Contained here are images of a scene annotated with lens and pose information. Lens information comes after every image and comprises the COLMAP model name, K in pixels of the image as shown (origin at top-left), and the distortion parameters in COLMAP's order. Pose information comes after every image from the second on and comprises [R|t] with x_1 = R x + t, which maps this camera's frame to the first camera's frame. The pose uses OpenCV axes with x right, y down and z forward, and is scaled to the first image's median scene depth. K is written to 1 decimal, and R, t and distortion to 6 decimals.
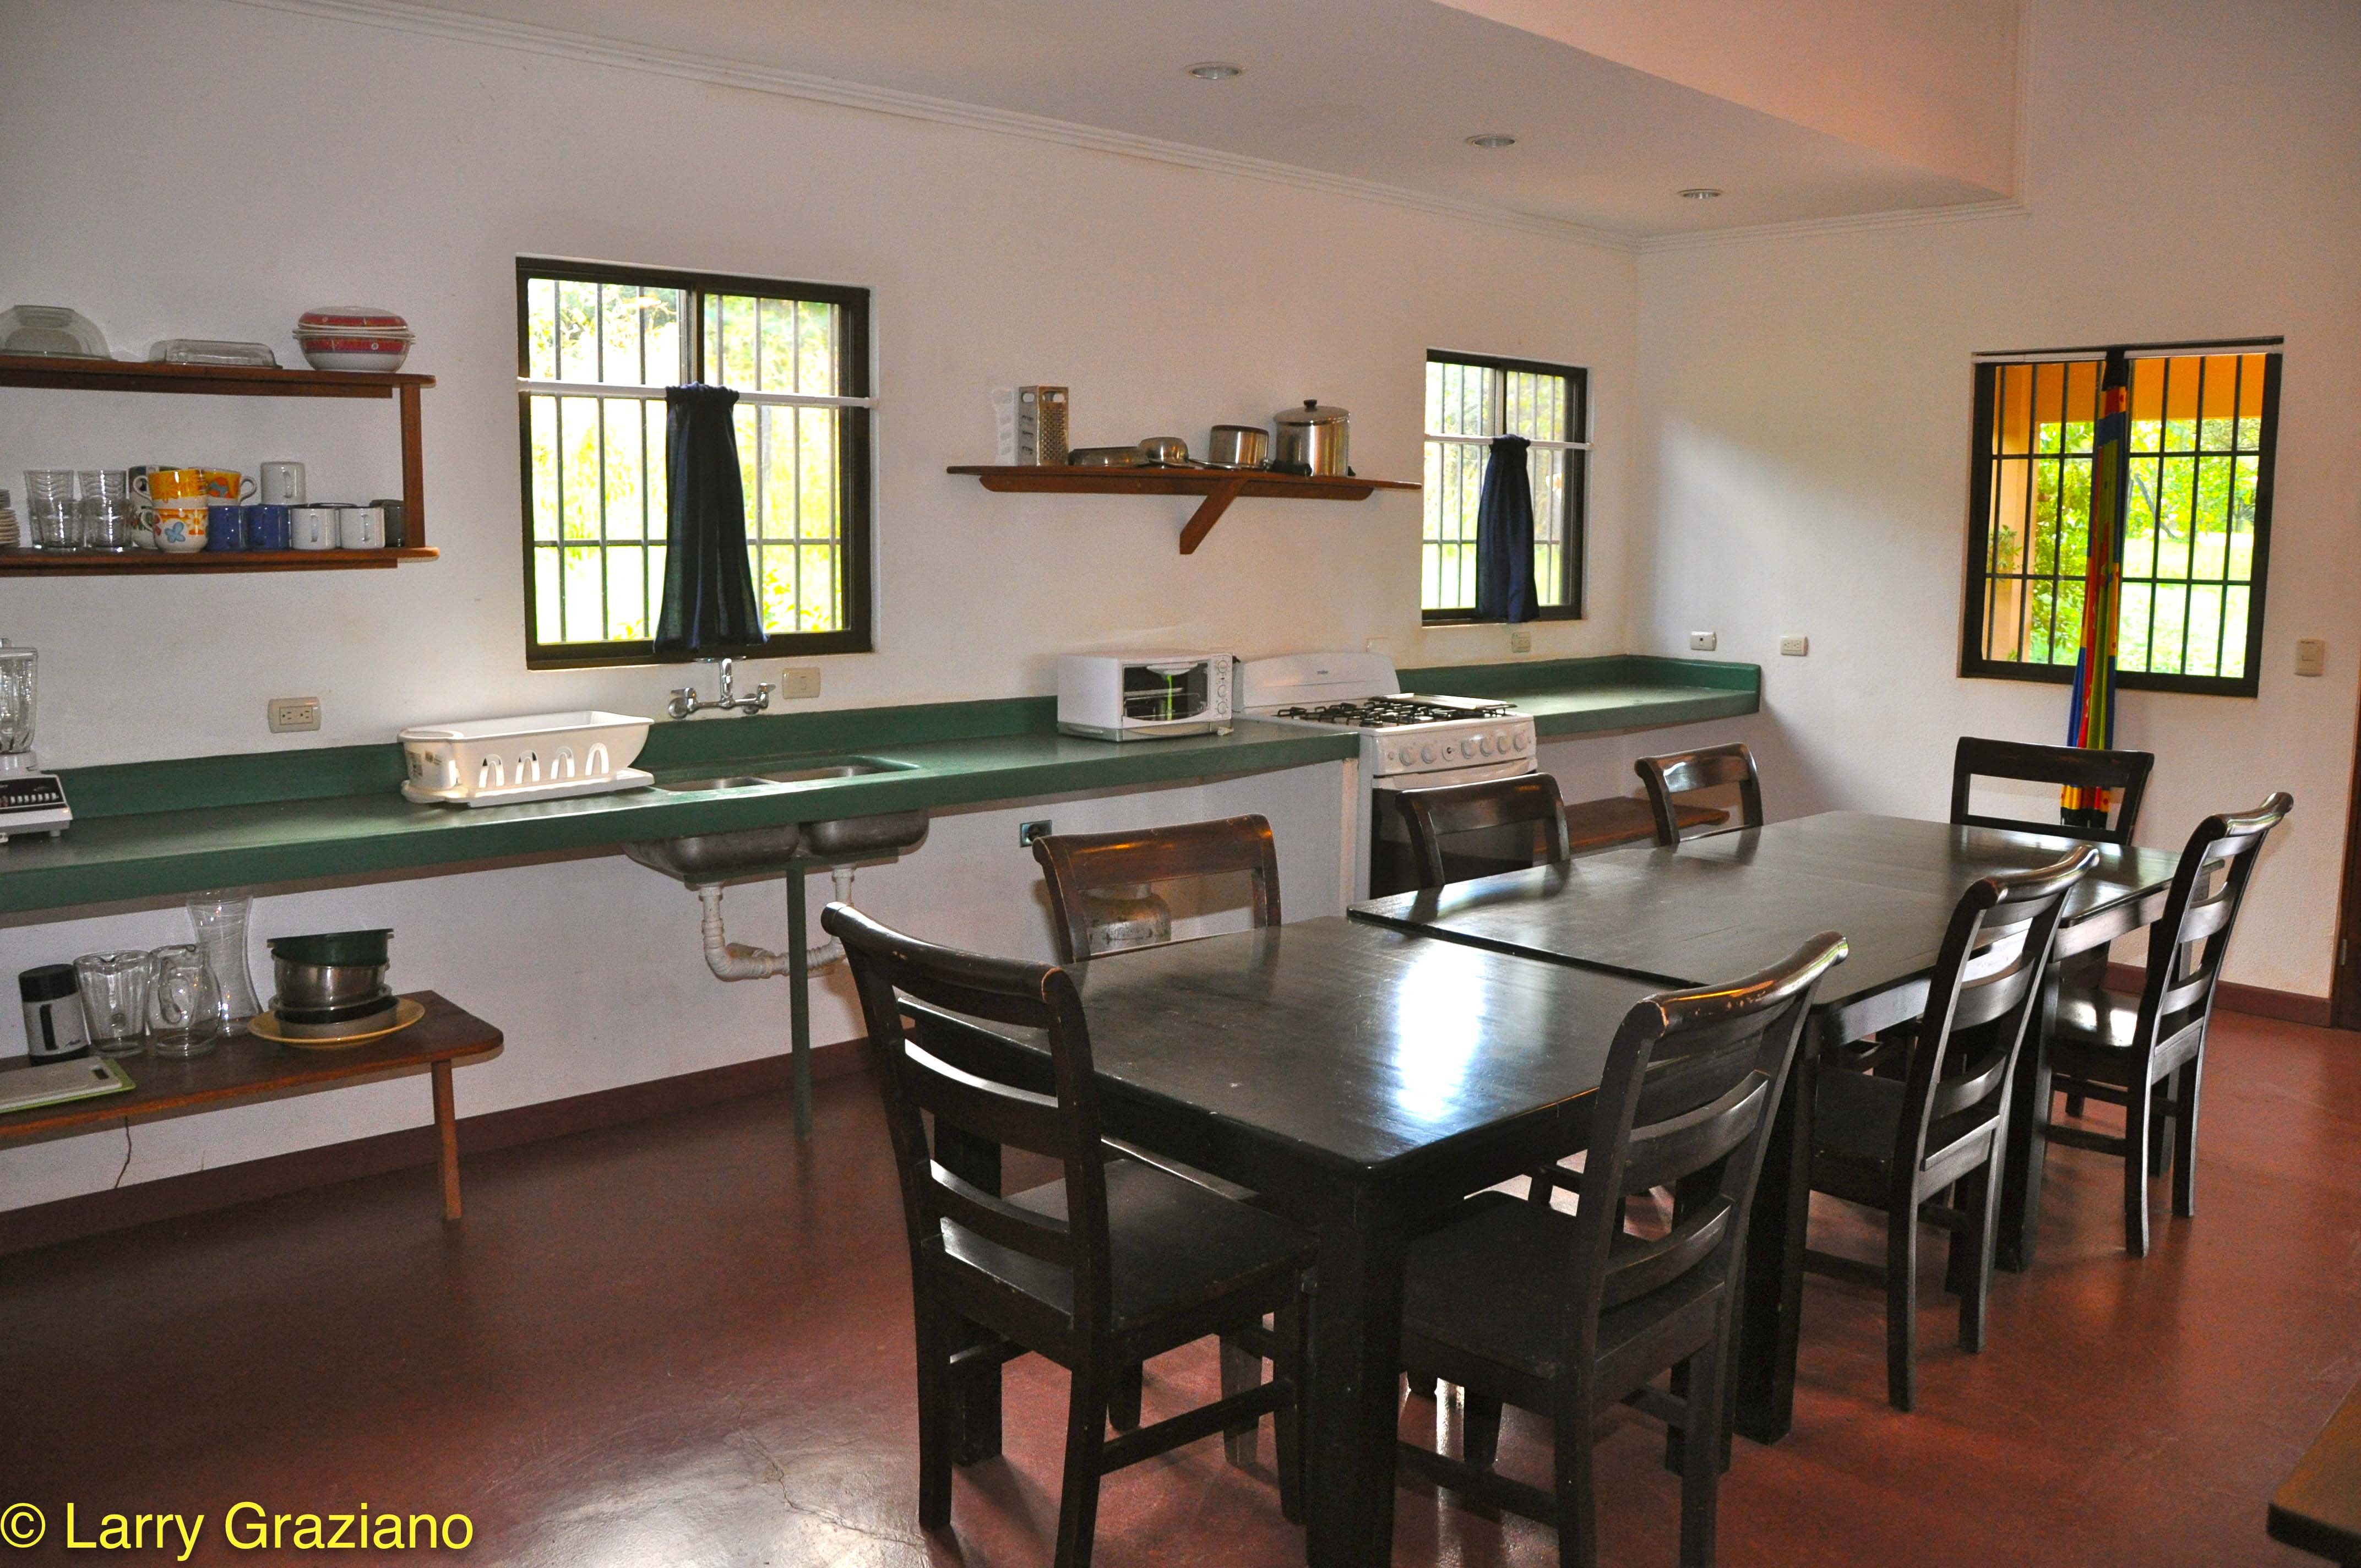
lens RADIAL K [[1856.6, 0, 1180.5], [0, 1856.6, 784.0], [0, 0, 1]] dist [-0.058704, 0.005721]
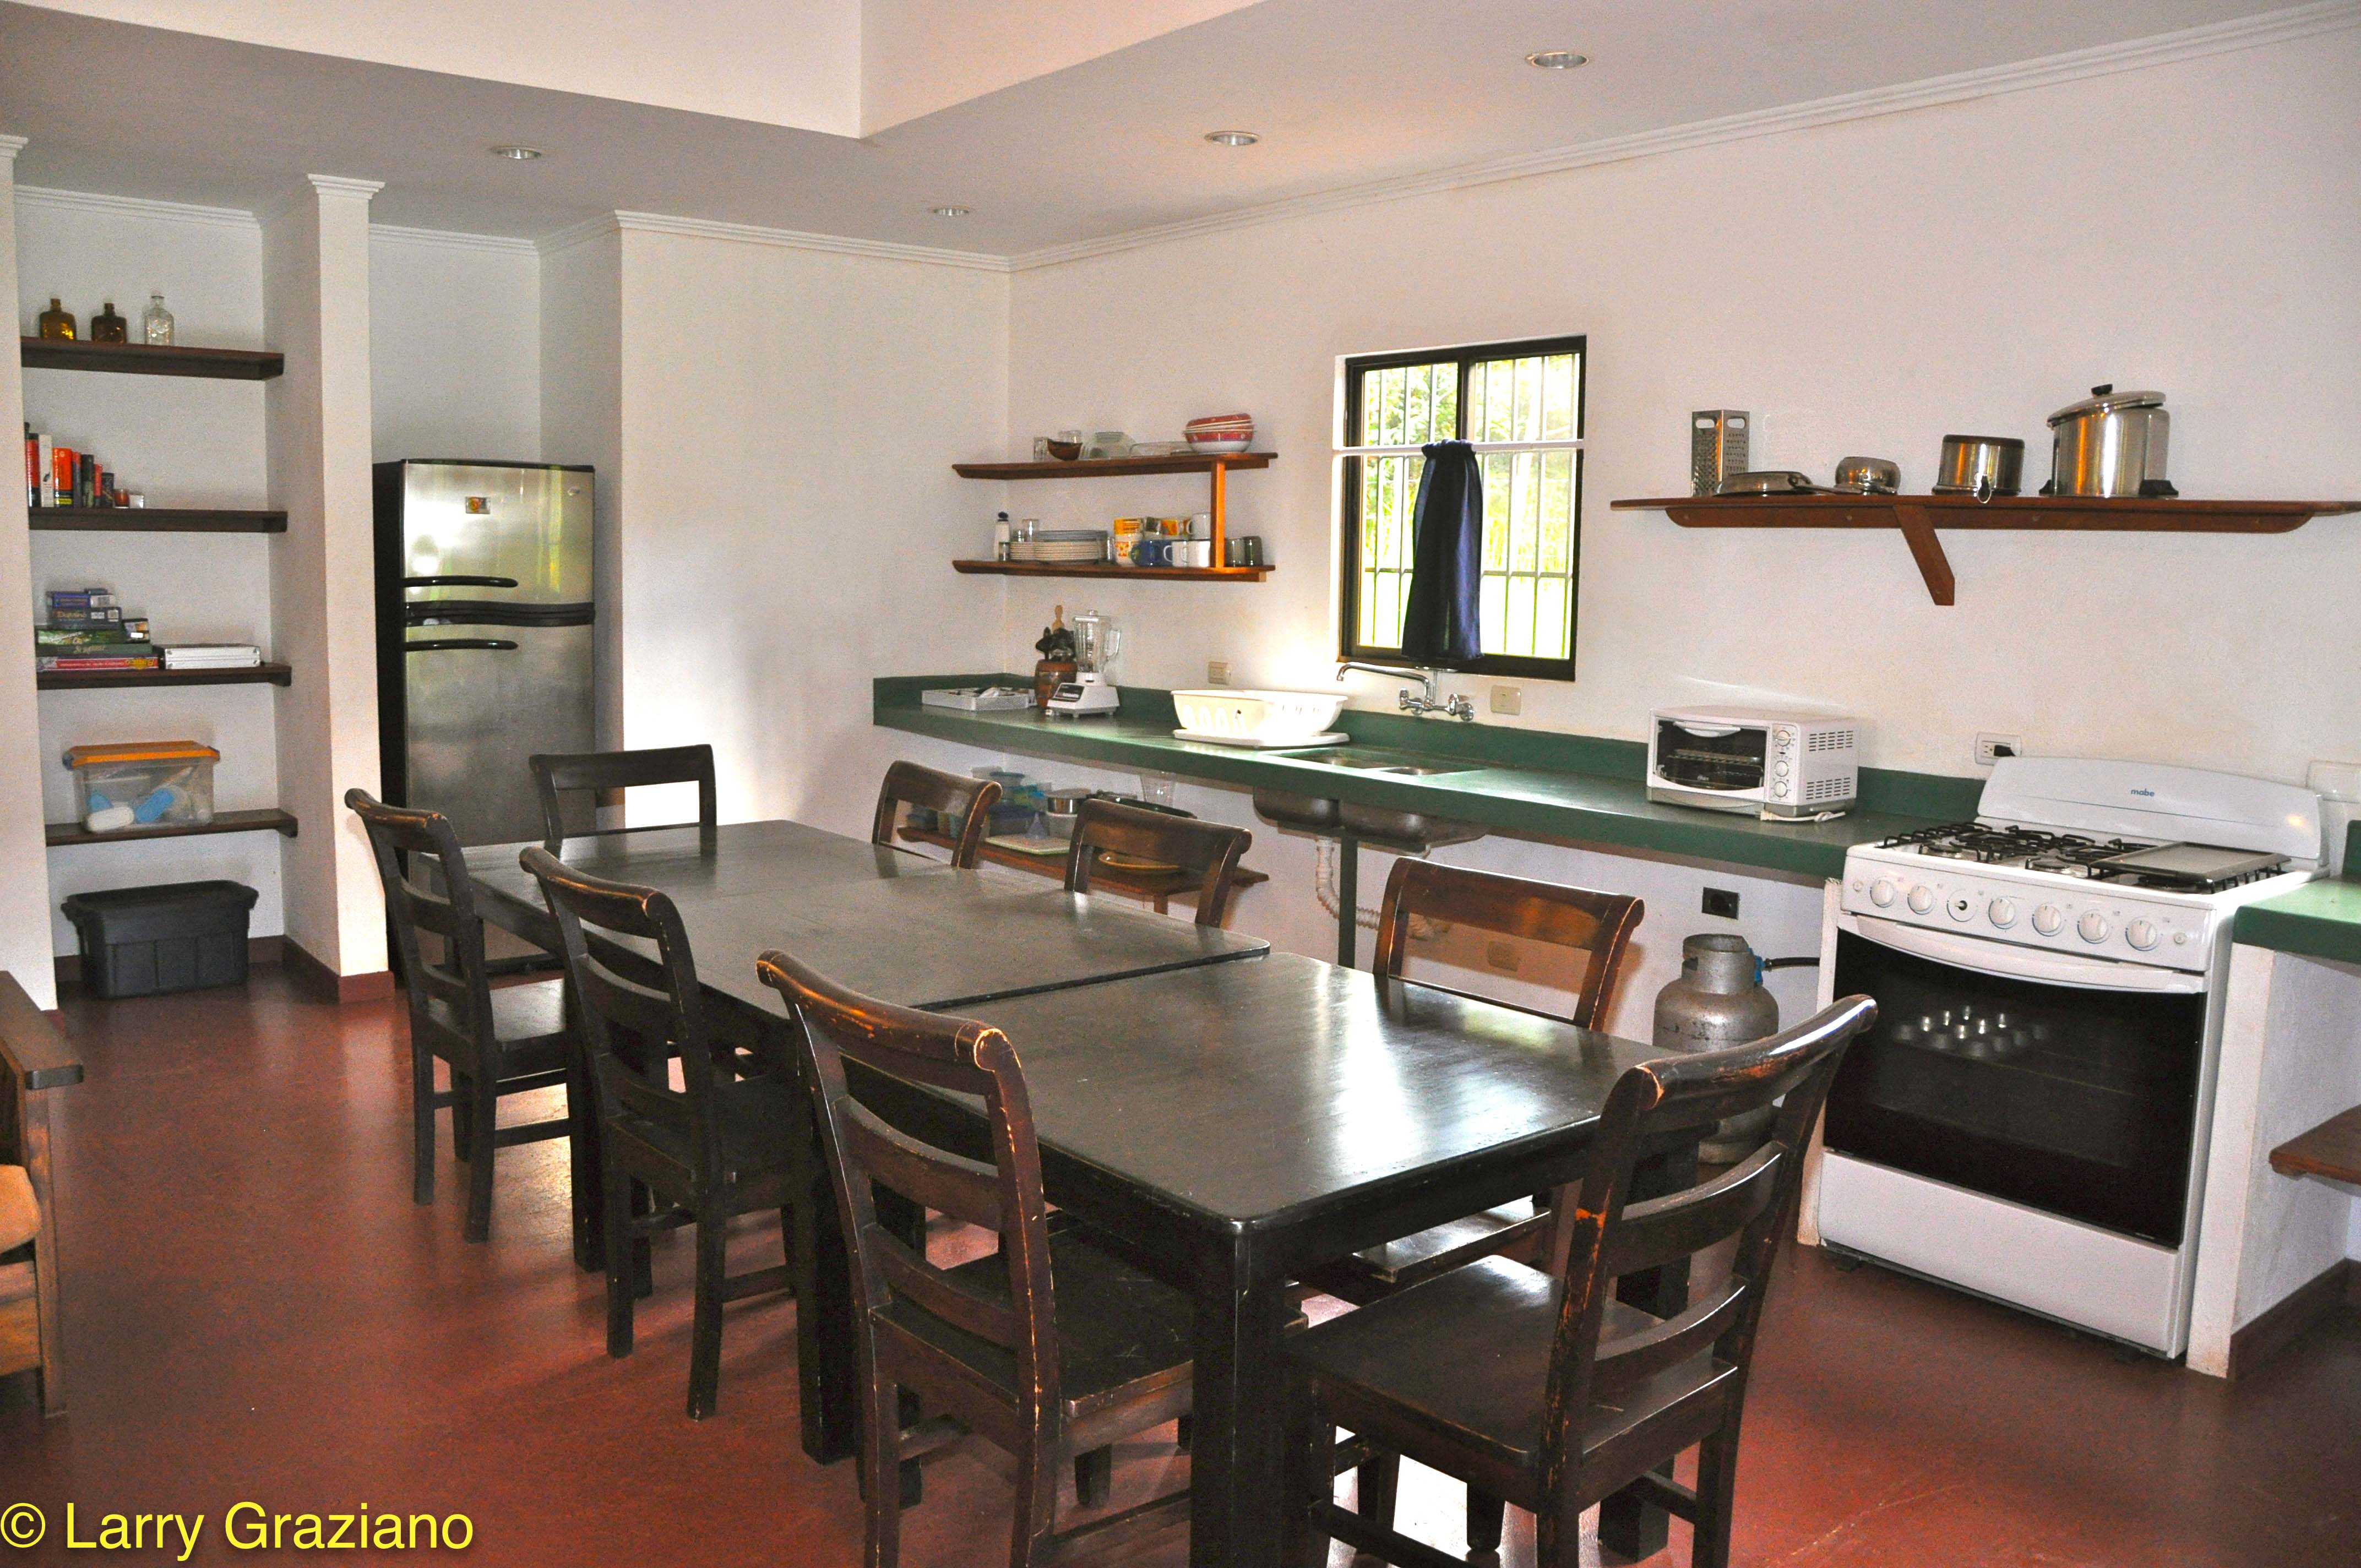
lens RADIAL K [[1856.6, 0, 1180.5], [0, 1856.6, 784.0], [0, 0, 1]] dist [-0.058704, 0.005721]
pose [[-0.043443, 0.117100, -0.992170, 0.913729], [-0.157537, 0.979880, 0.122547, -0.110587], [0.986557, 0.161628, -0.024122, 0.839230]]
